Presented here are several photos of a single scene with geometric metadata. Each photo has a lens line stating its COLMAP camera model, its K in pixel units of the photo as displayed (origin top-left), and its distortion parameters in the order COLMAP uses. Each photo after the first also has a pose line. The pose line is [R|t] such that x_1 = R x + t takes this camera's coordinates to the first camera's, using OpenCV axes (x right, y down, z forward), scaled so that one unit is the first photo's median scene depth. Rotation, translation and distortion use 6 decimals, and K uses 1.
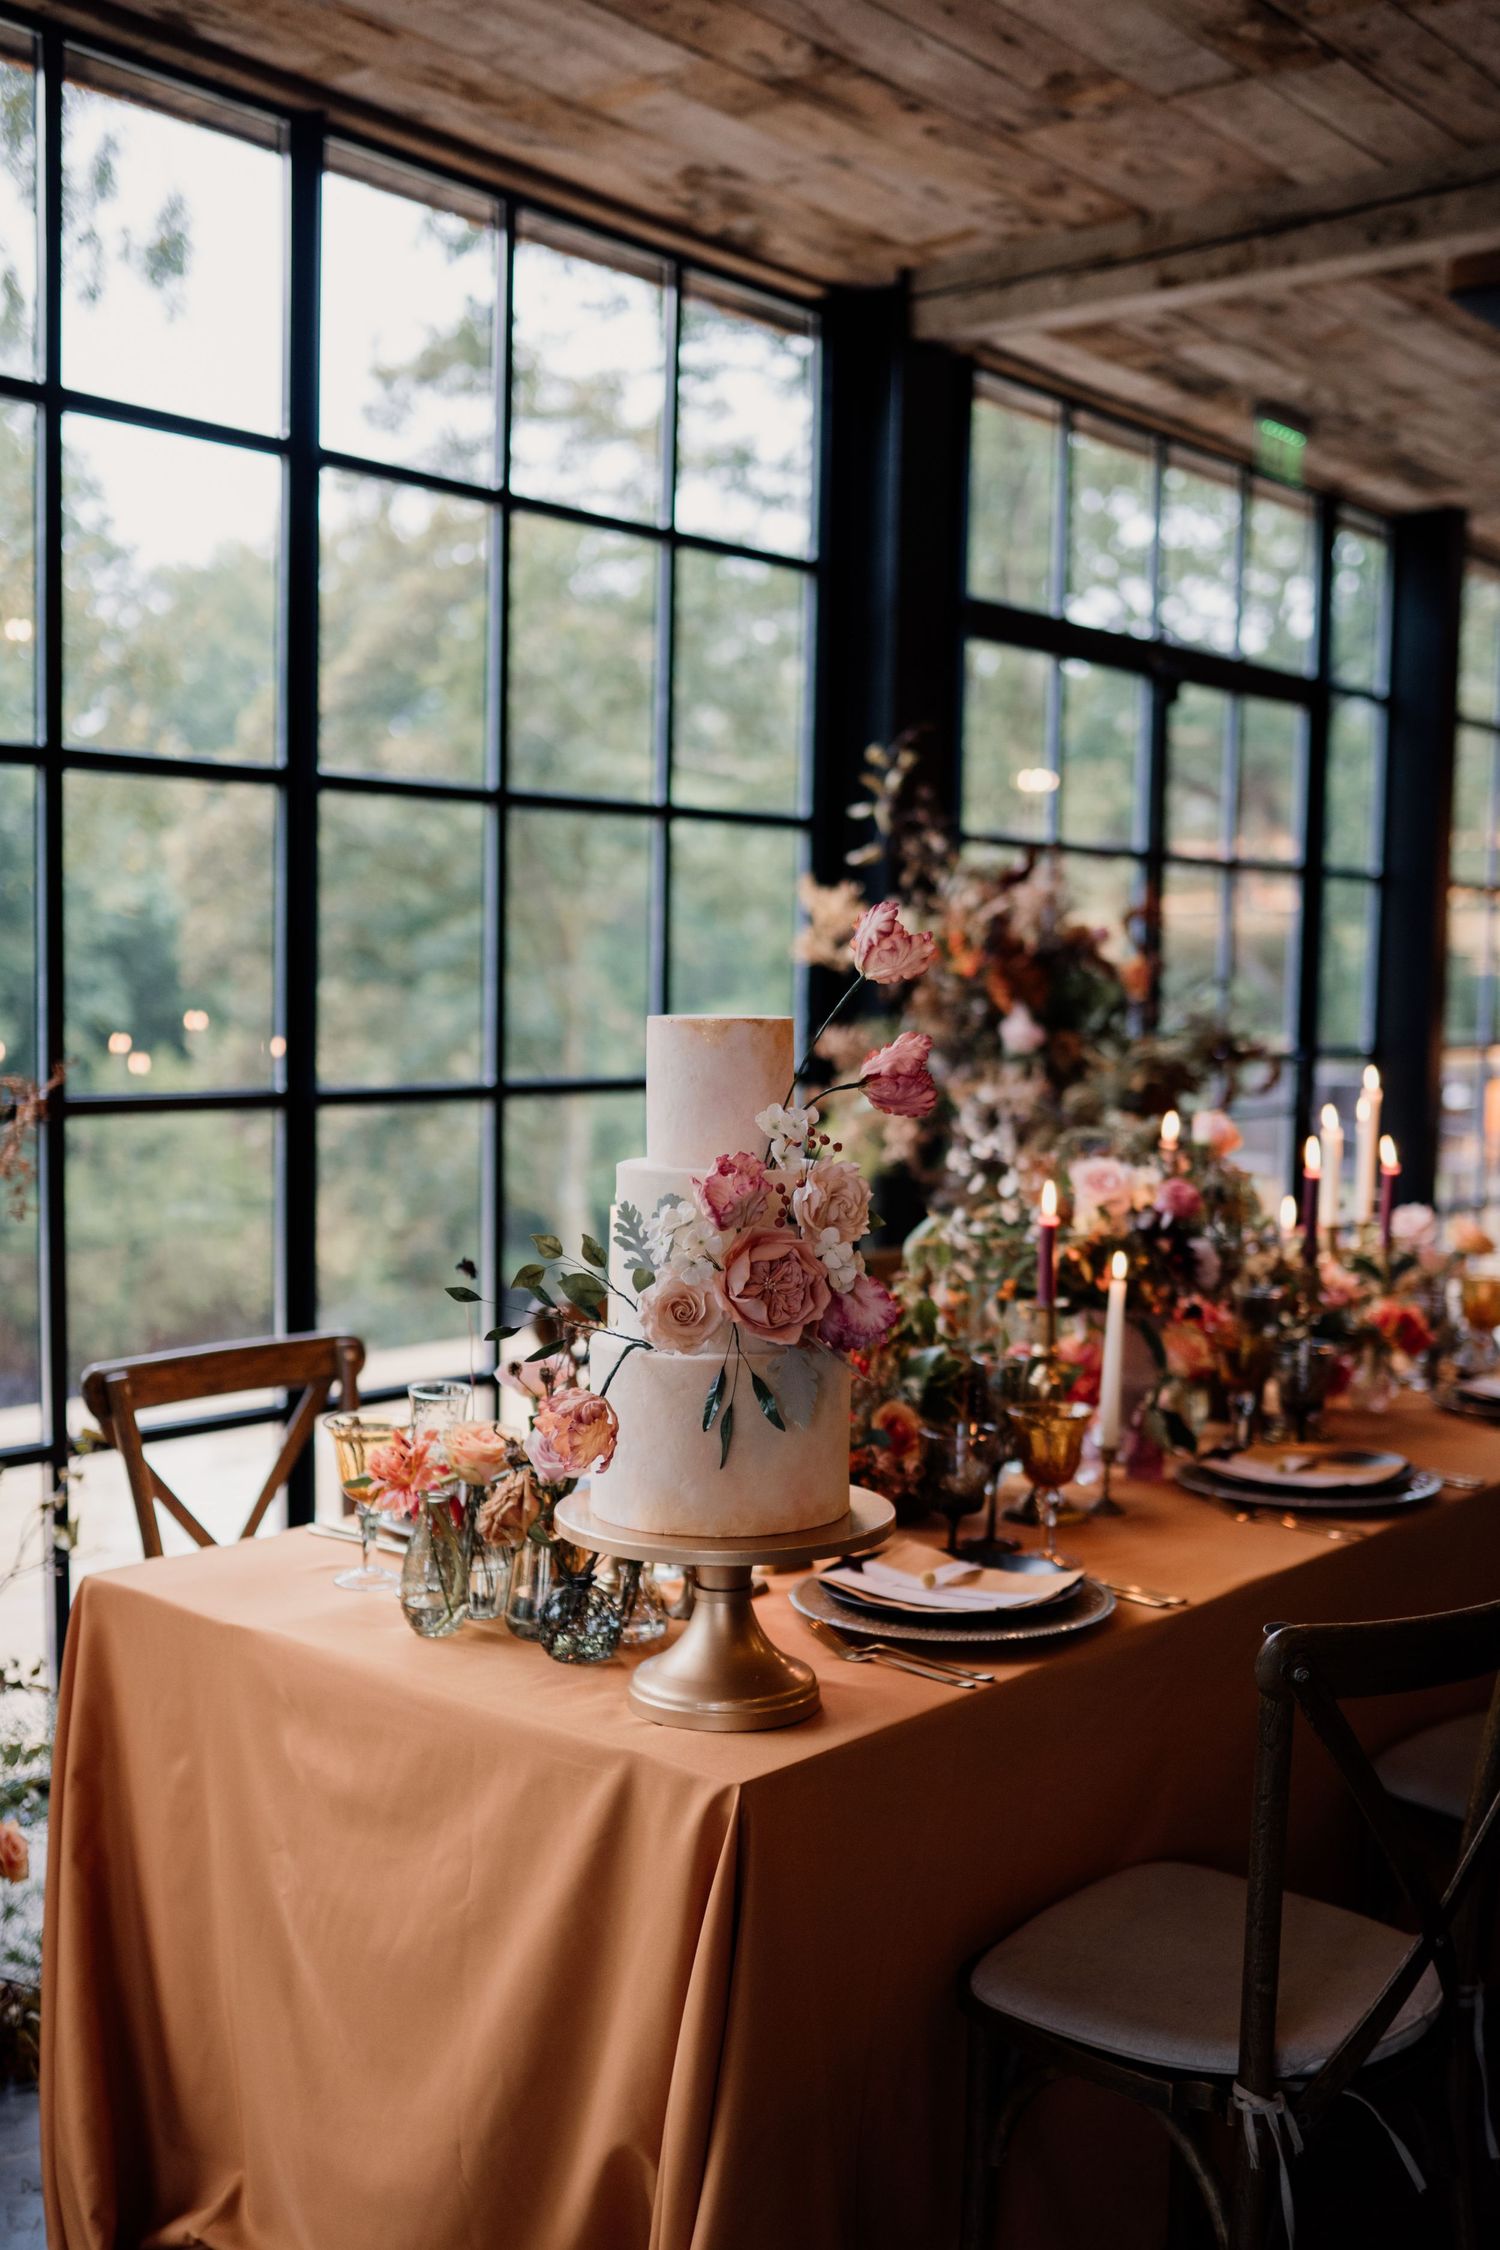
lens RADIAL K [[2376.3, 0, 648.2], [0, 2376.3, 1221.5], [0, 0, 1]] dist [-0.075642, 0.147093]
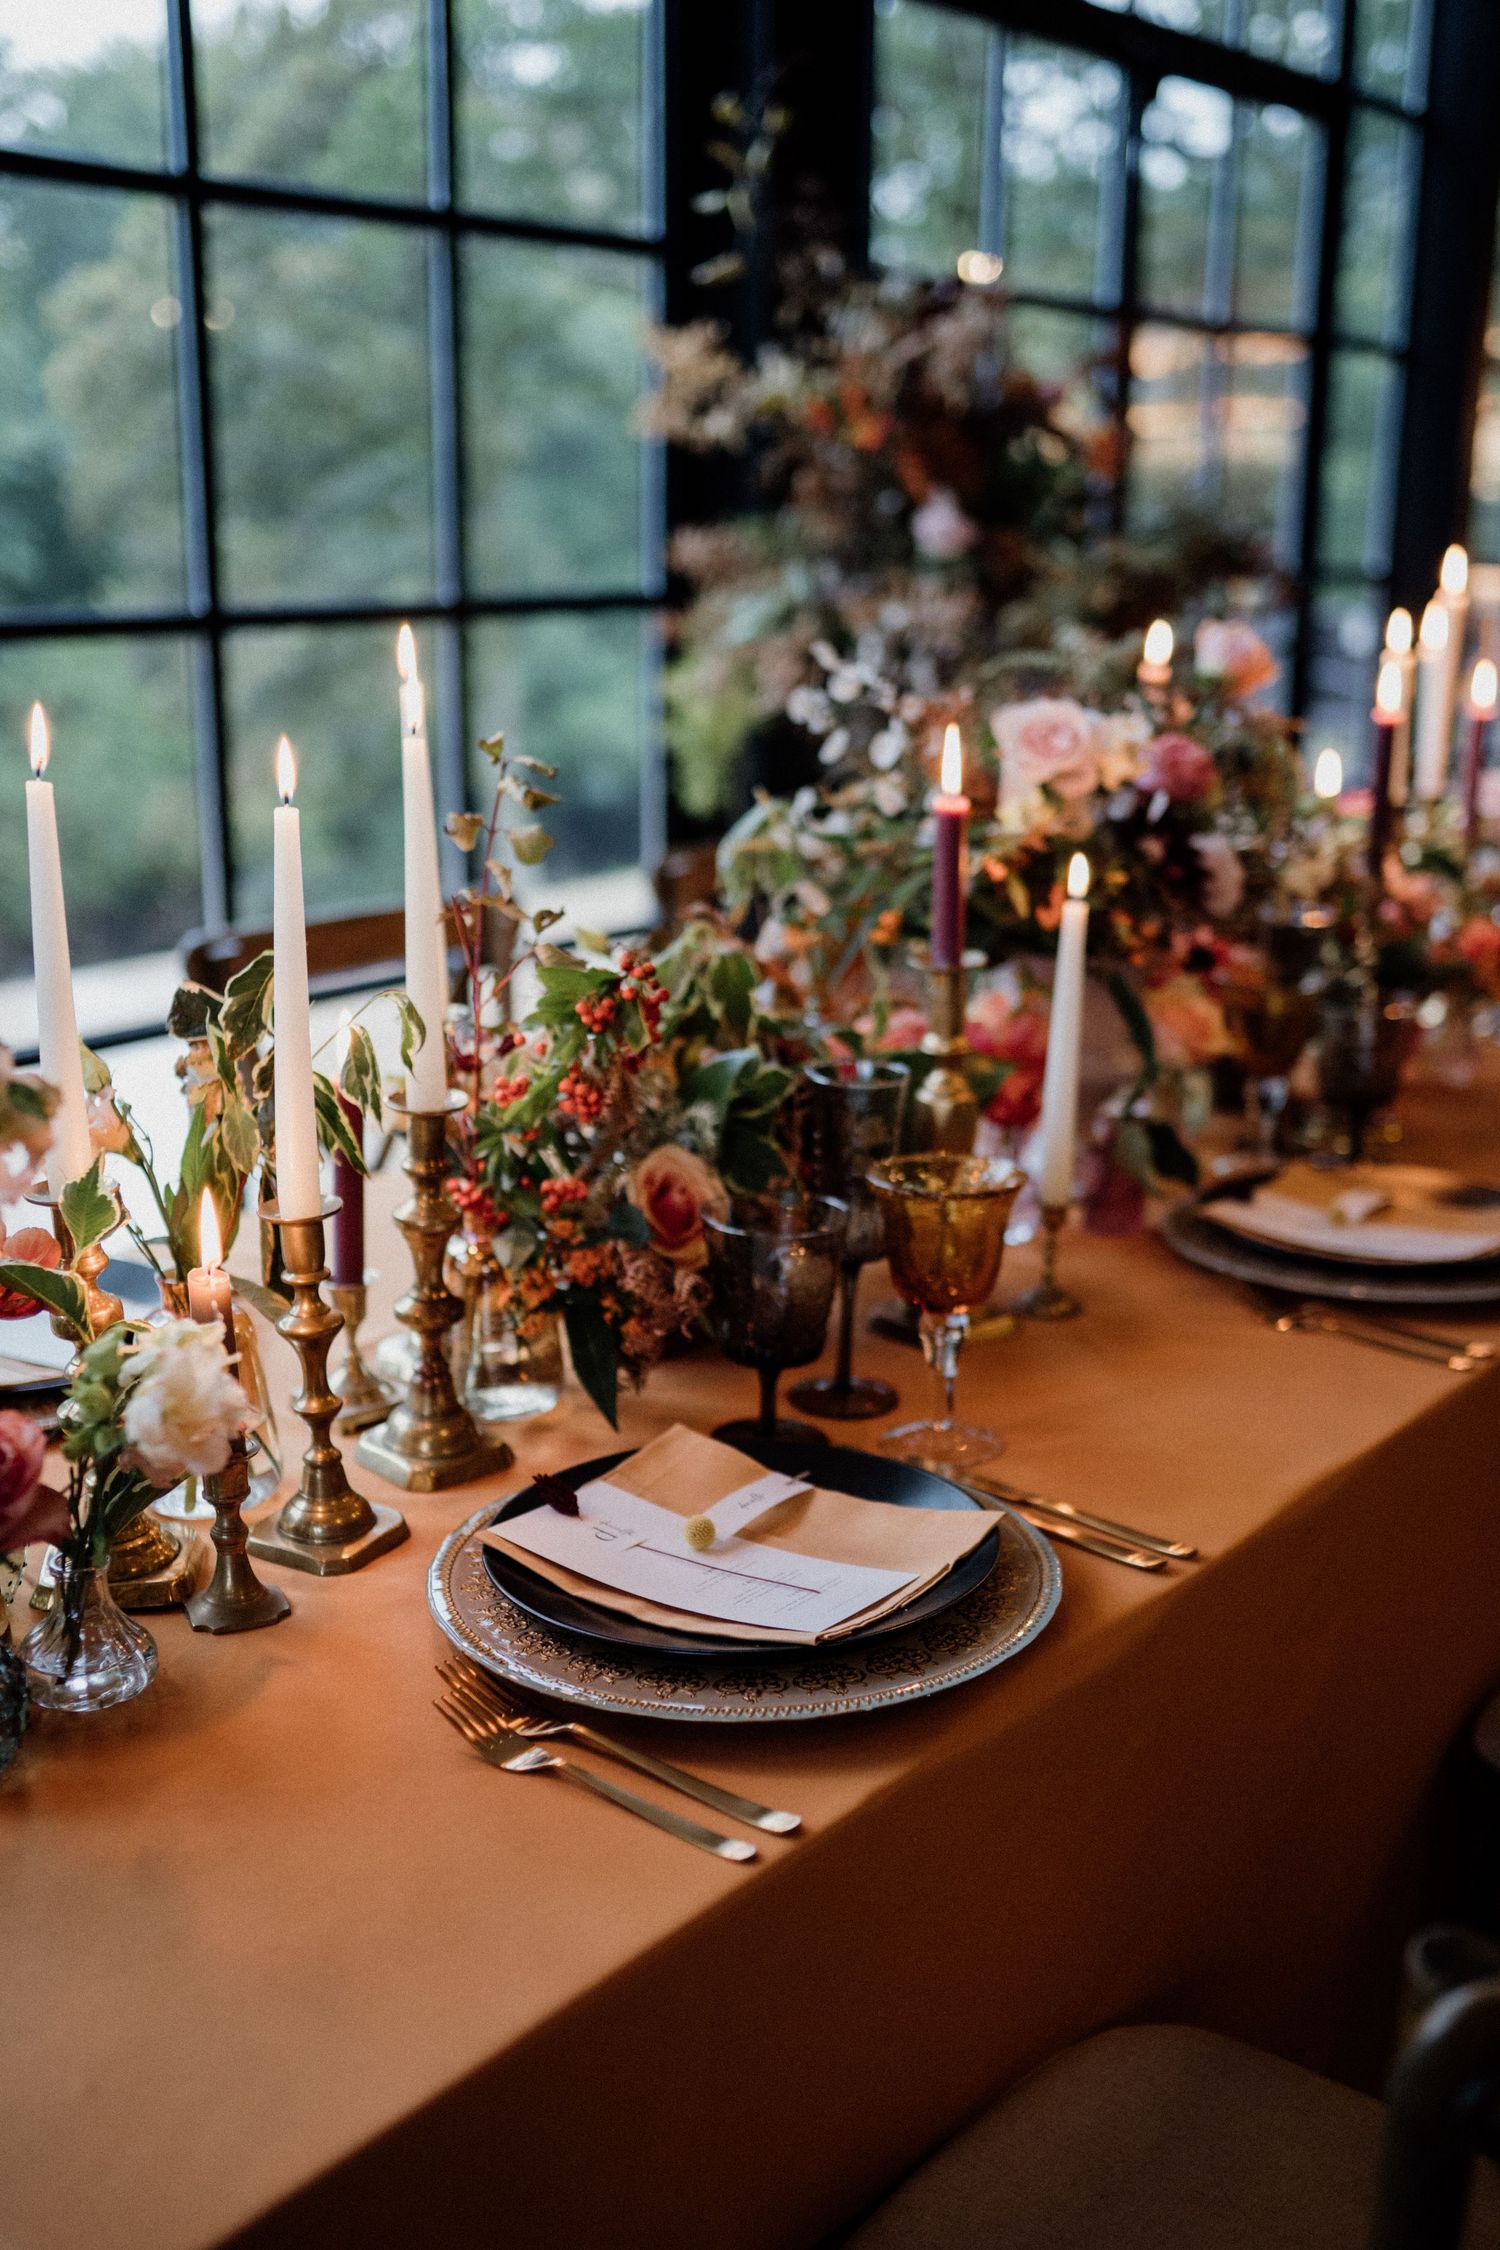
lens RADIAL K [[2263.6, 0, 705.9], [0, 2263.6, 1129.0], [0, 0, 1]] dist [-0.033139, 0.014976]
pose [[0.999212, -0.017108, 0.035820, 0.085145], [0.011362, 0.987869, 0.154874, -0.009332], [-0.038035, -0.154345, 0.987285, 0.436700]]
